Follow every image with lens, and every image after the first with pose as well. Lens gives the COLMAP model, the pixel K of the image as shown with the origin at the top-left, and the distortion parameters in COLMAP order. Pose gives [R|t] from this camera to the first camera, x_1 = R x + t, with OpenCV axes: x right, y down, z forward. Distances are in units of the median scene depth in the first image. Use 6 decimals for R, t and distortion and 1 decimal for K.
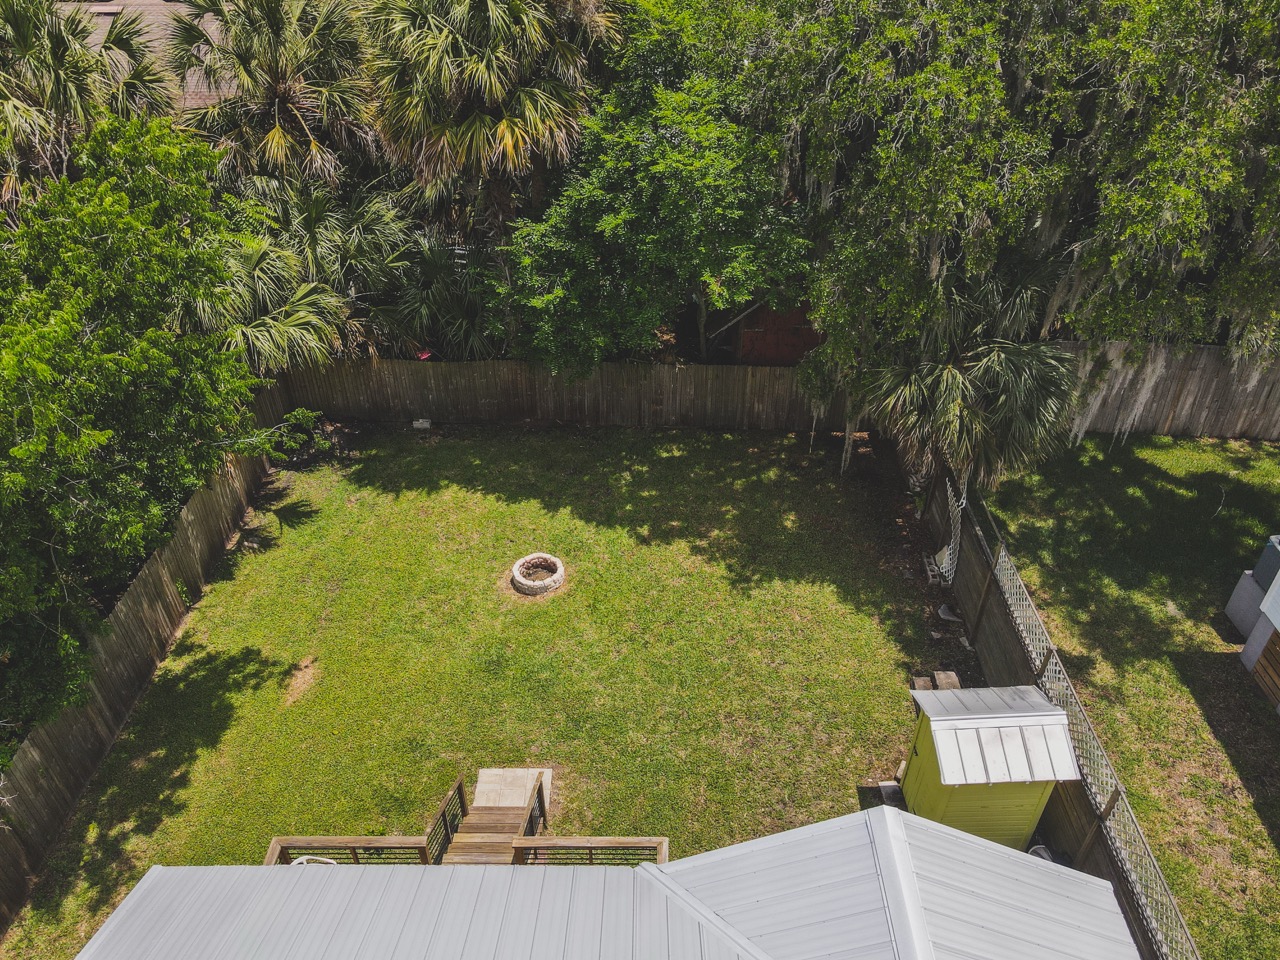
lens RADIAL K [[939.9, 0, 640.0], [0, 939.9, 480.0], [0, 0, 1]] dist [-0.001687, 0.000377]
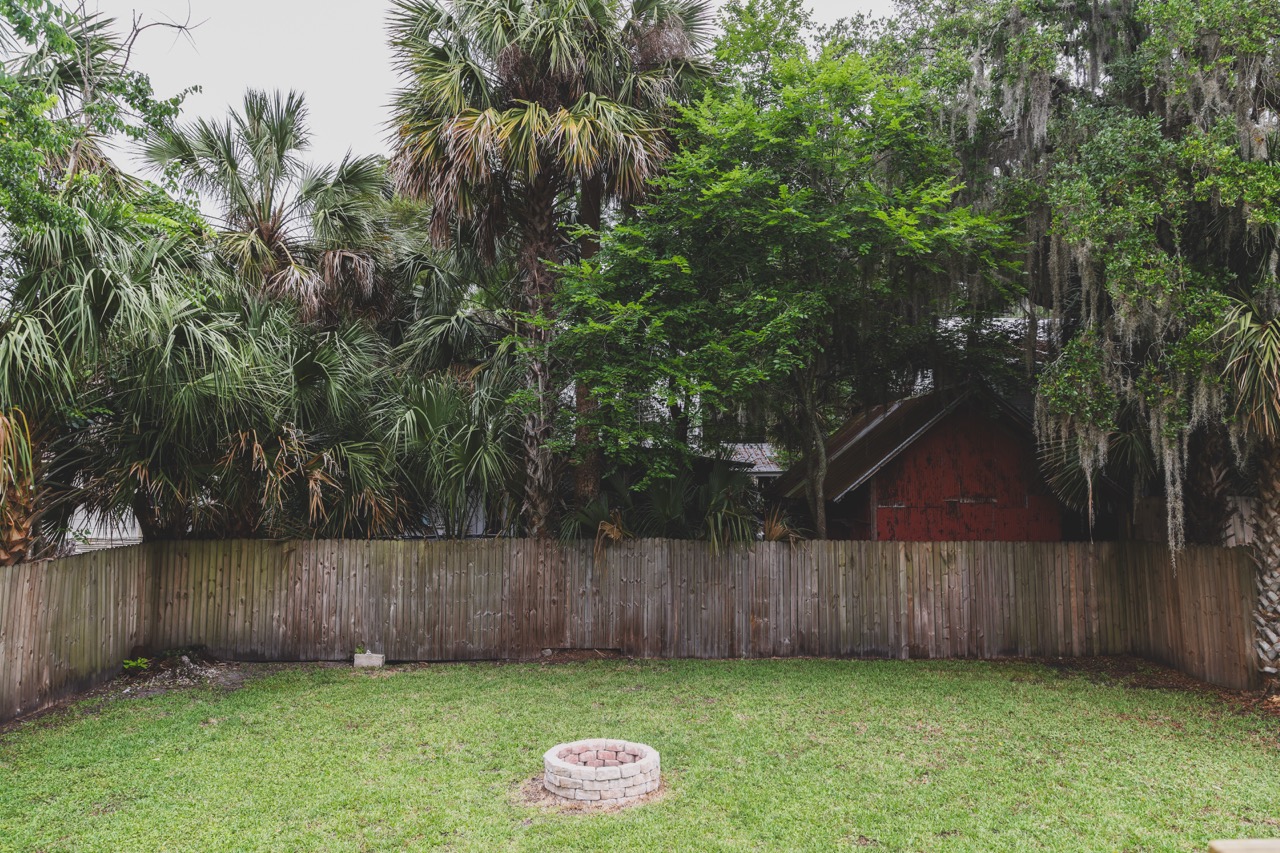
lens RADIAL K [[888.8, 0, 640.0], [0, 888.8, 426.5], [0, 0, 1]] dist [-0.004862, -0.000789]
pose [[0.998502, 0.003306, 0.054622, -0.095915], [0.033117, 0.758128, -0.651264, 0.210518], [-0.043564, 0.652097, 0.756883, 0.490032]]
